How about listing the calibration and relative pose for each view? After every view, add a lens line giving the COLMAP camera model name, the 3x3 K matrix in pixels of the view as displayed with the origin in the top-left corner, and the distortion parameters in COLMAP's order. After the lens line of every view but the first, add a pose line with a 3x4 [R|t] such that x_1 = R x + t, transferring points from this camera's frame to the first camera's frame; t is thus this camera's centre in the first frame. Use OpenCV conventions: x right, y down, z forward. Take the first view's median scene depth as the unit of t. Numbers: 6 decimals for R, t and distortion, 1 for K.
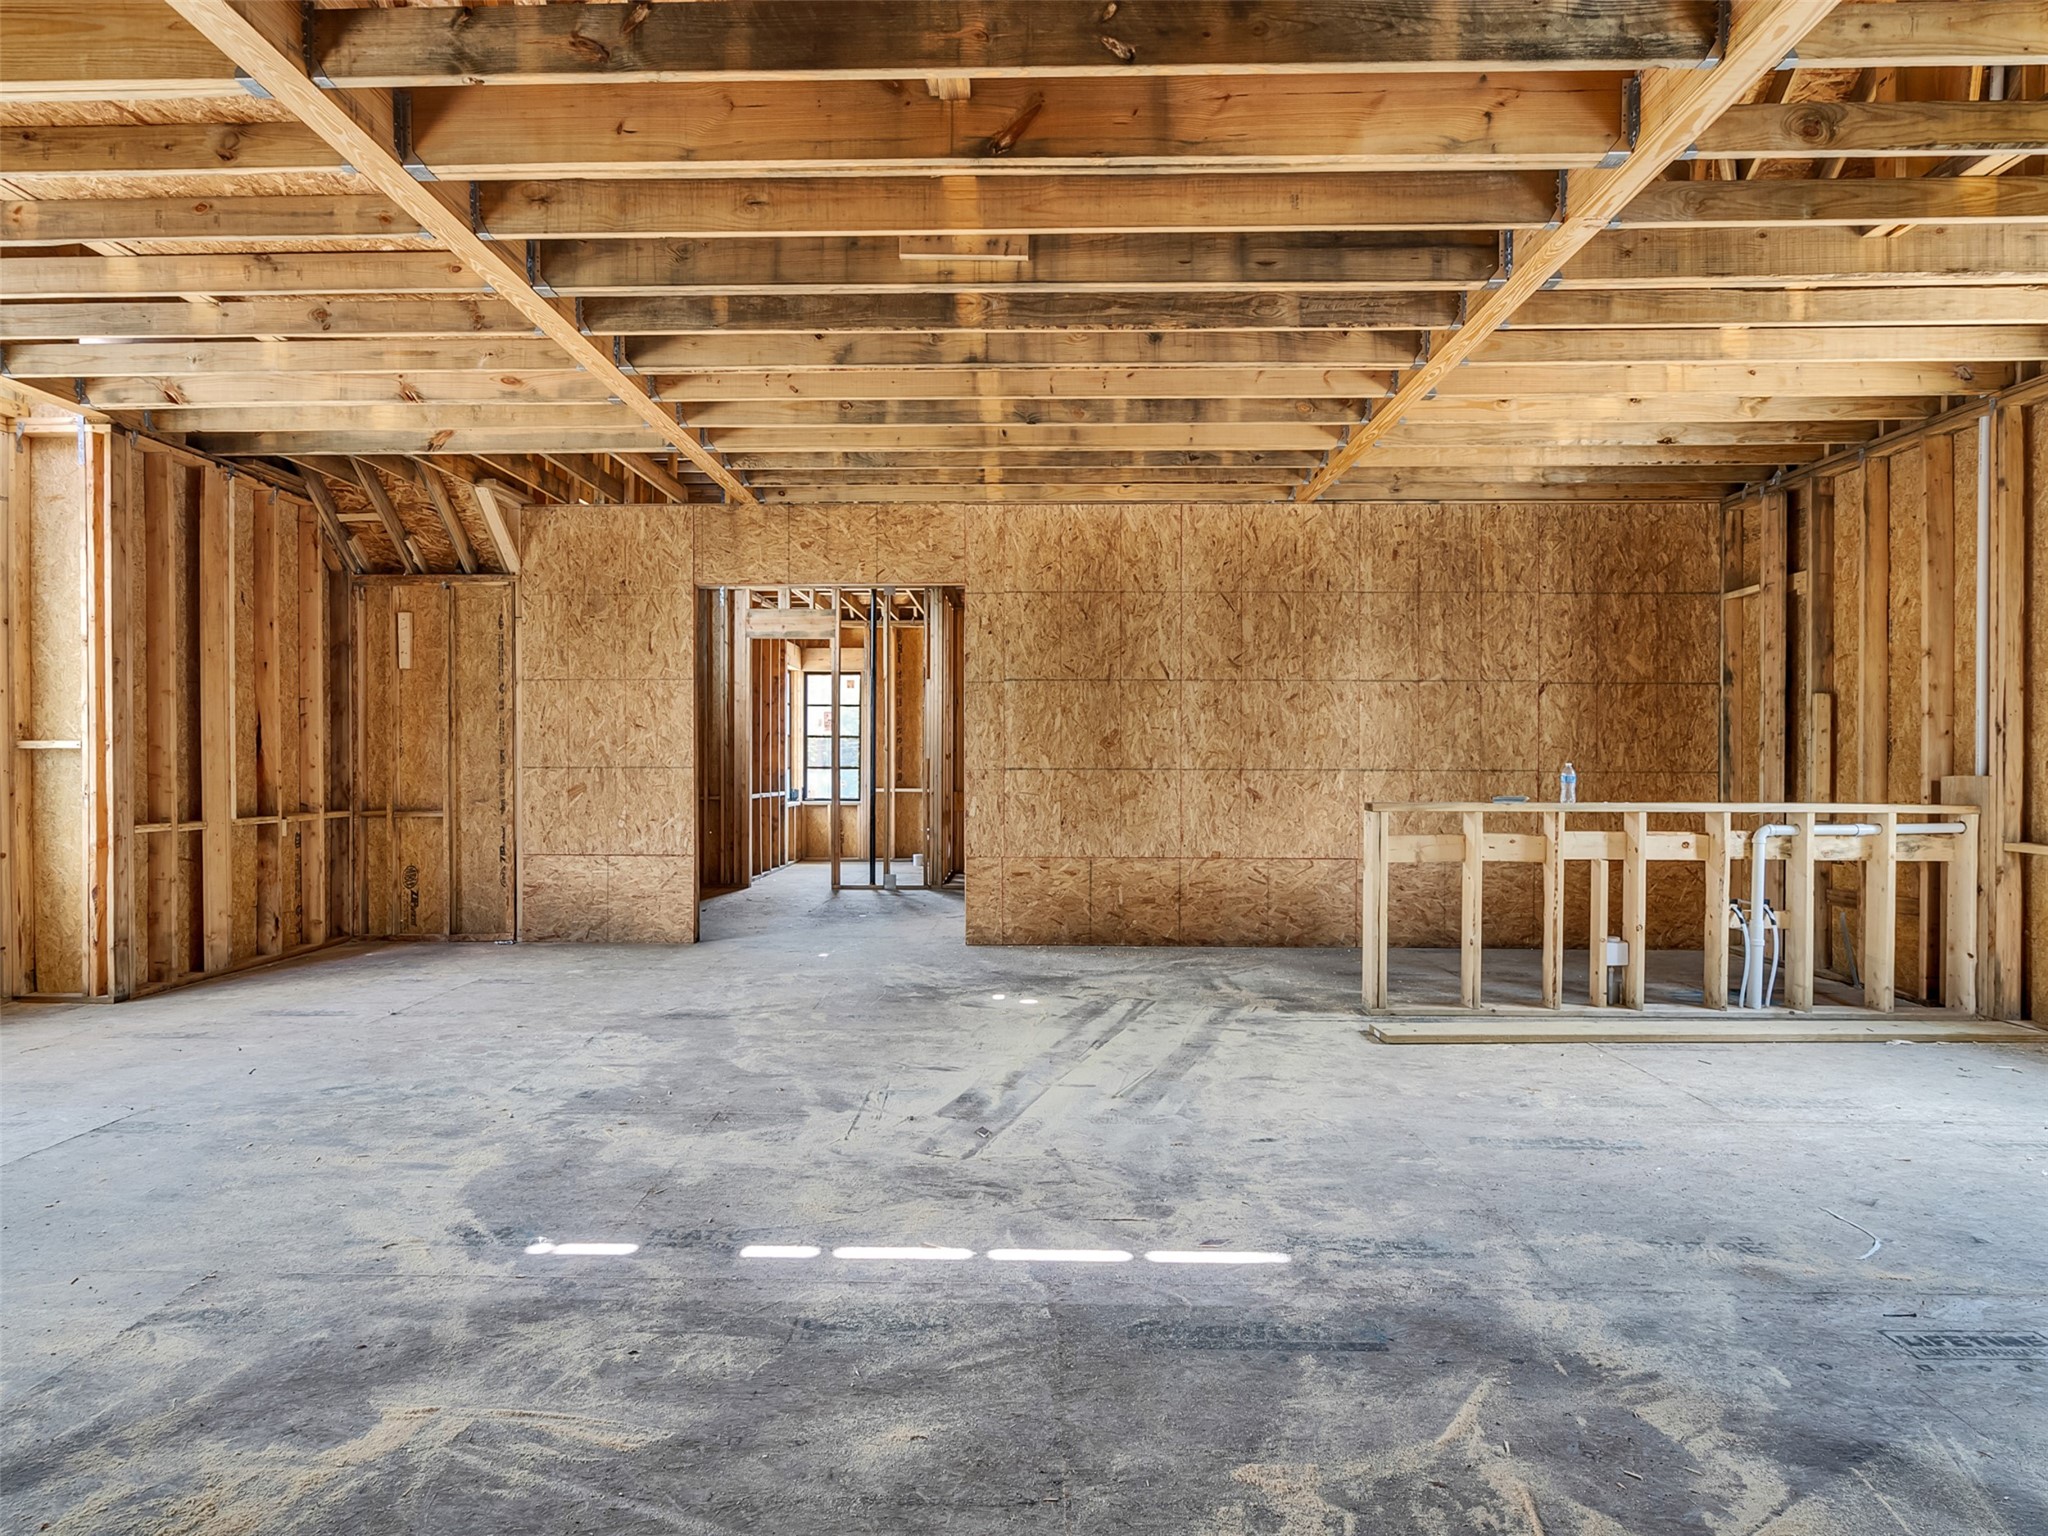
lens RADIAL K [[1054.7, 0, 1005.2], [0, 1054.7, 769.4], [0, 0, 1]] dist [-0.006372, 0.006223]
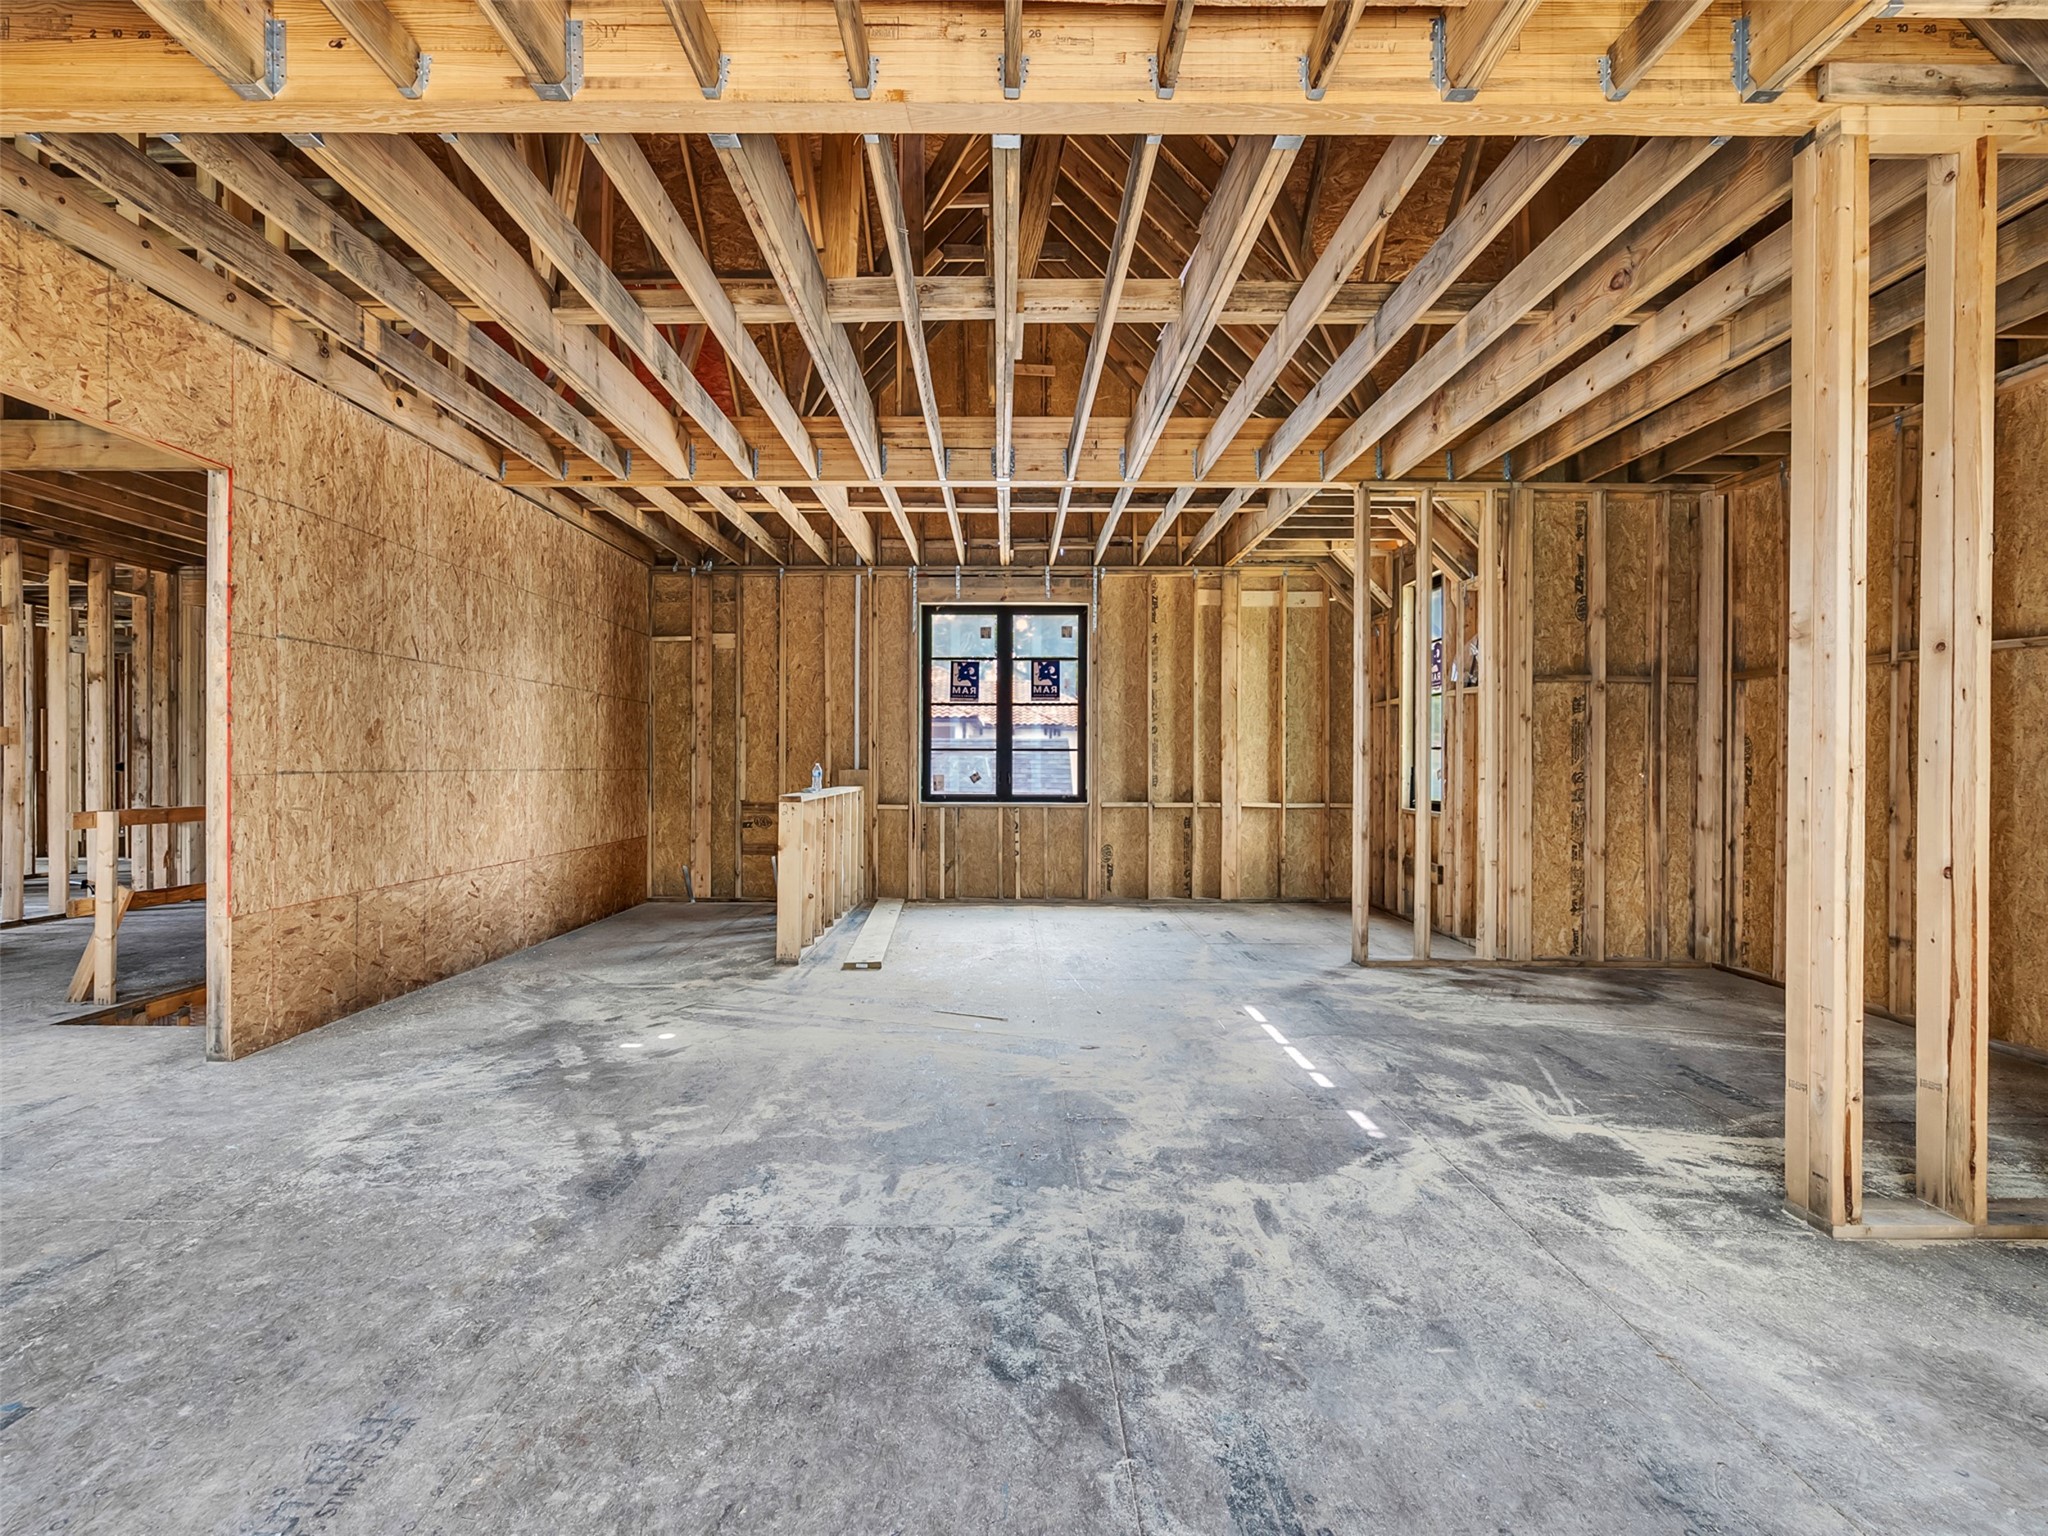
lens RADIAL K [[1054.7, 0, 1008.2], [0, 1054.7, 765.5], [0, 0, 1]] dist [-0.006372, 0.006223]
pose [[-0.032136, -0.004581, 0.999473, -0.664175], [0.005168, 0.999975, 0.004750, -0.005793], [-0.999470, 0.005318, -0.032112, 0.572273]]
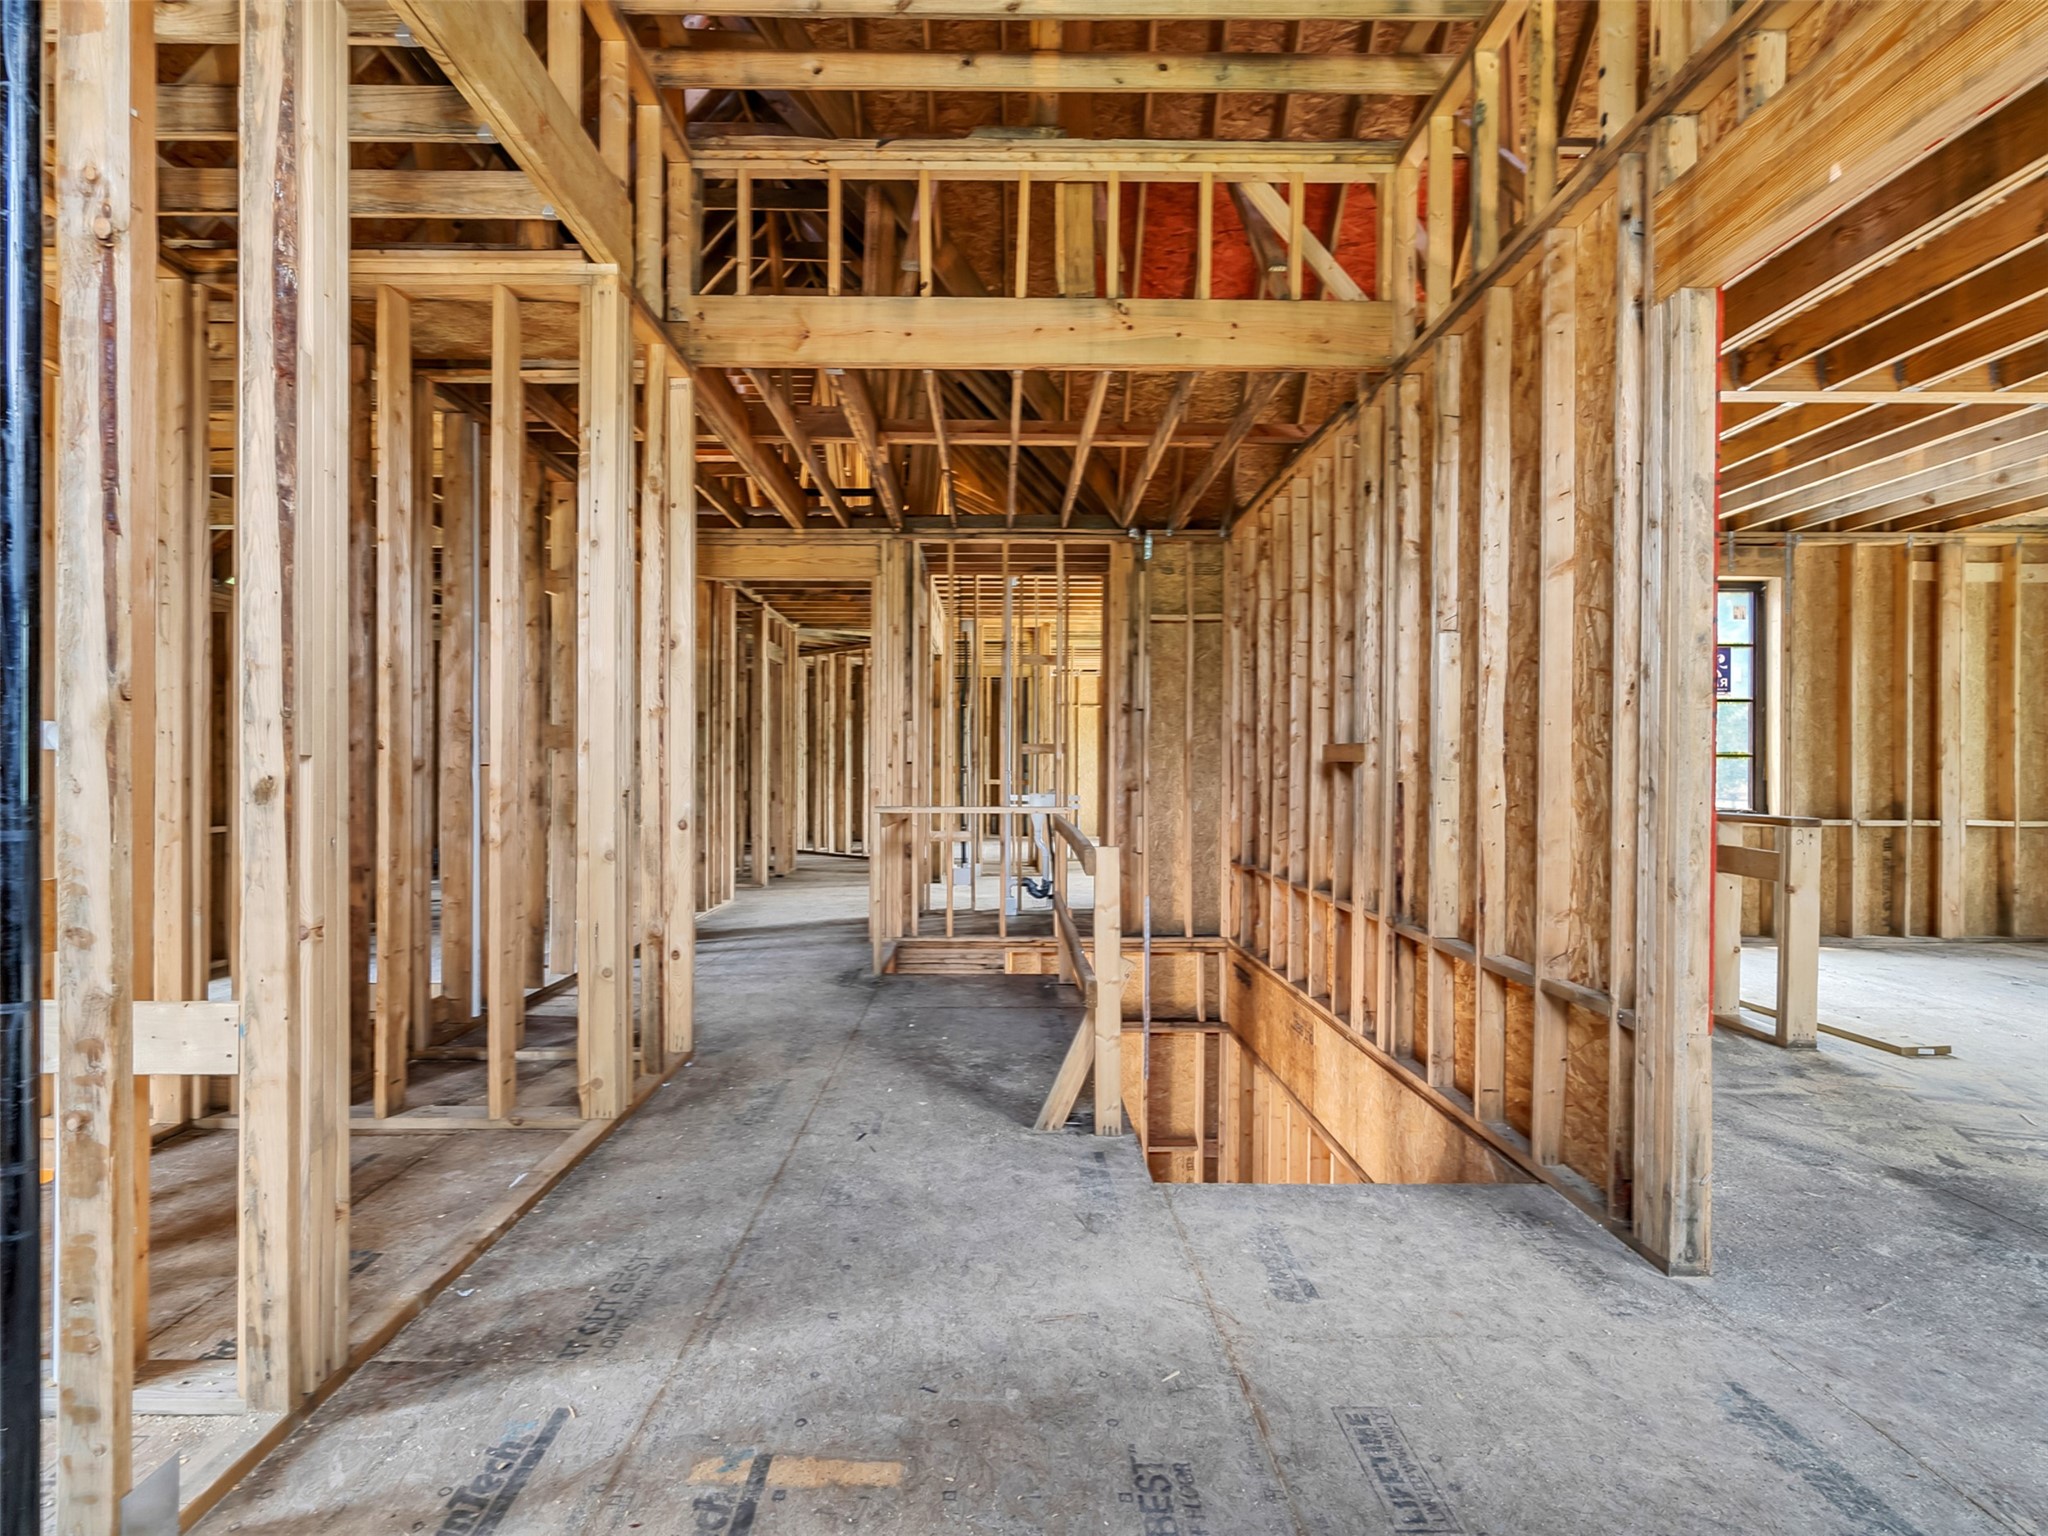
lens RADIAL K [[1054.7, 0, 1017.6], [0, 1054.7, 768.6], [0, 0, 1]] dist [-0.006372, 0.006223]
pose [[-0.033216, -0.005787, 0.999431, -0.392514], [0.004239, 0.999973, 0.005931, -0.015552], [-0.999439, 0.004434, -0.033191, 1.282287]]
